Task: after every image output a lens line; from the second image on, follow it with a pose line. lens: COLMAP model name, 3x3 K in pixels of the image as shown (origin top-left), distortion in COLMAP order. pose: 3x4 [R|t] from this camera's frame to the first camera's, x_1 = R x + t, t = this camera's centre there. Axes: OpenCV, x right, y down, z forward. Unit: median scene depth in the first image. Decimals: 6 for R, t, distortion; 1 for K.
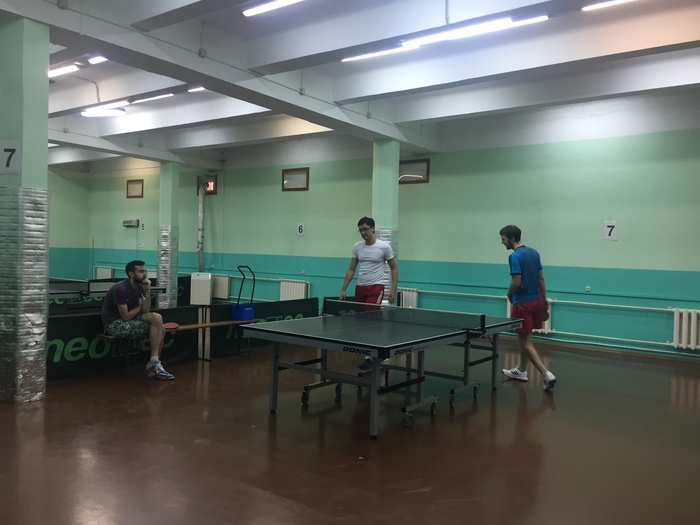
lens RADIAL K [[580.8, 0, 350.0], [0, 580.8, 262.5], [0, 0, 1]] dist [0.048037, -0.001389]
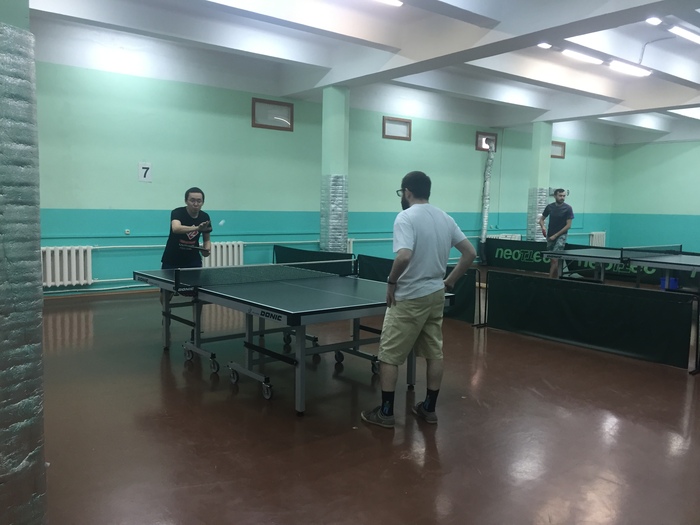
lens RADIAL K [[632.2, 0, 350.0], [0, 632.2, 262.5], [0, 0, 1]] dist [0.035378, -0.000597]
pose [[0.233439, -0.114215, 0.965640, -0.642091], [0.006339, 0.993235, 0.115947, -0.029321], [-0.972351, -0.020946, 0.232584, 0.479654]]
